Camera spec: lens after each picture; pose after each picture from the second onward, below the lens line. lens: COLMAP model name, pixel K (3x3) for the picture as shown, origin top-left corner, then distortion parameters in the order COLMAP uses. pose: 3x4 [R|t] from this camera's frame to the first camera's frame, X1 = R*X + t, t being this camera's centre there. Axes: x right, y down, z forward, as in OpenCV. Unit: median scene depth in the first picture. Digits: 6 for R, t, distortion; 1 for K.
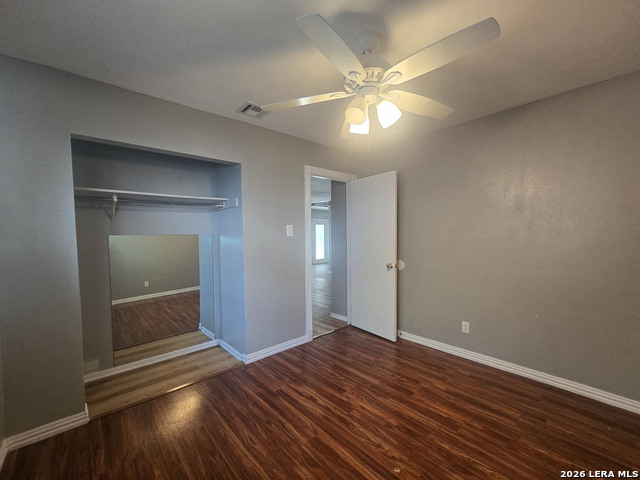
lens RADIAL K [[263.9, 0, 319.3], [0, 263.9, 240.5], [0, 0, 1]] dist [0.000375, -0.000016]
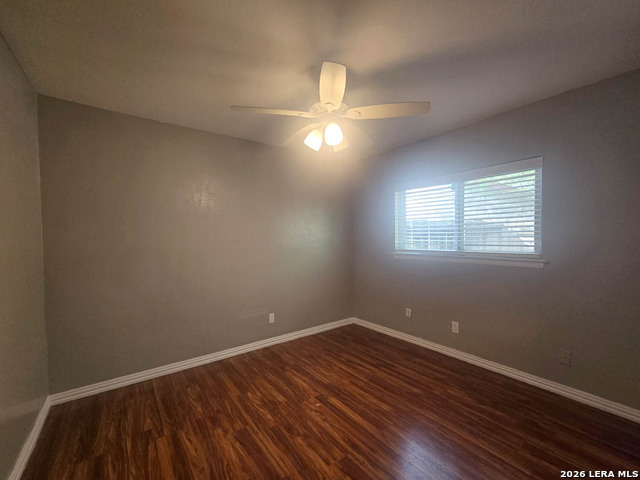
lens RADIAL K [[263.9, 0, 320.4], [0, 263.9, 238.4], [0, 0, 1]] dist [0.000375, -0.000016]
pose [[-0.995734, 0.019962, 0.090081, 0.112628], [0.024193, 0.998643, 0.046128, -0.061067], [-0.089038, 0.048110, -0.994866, 1.917667]]
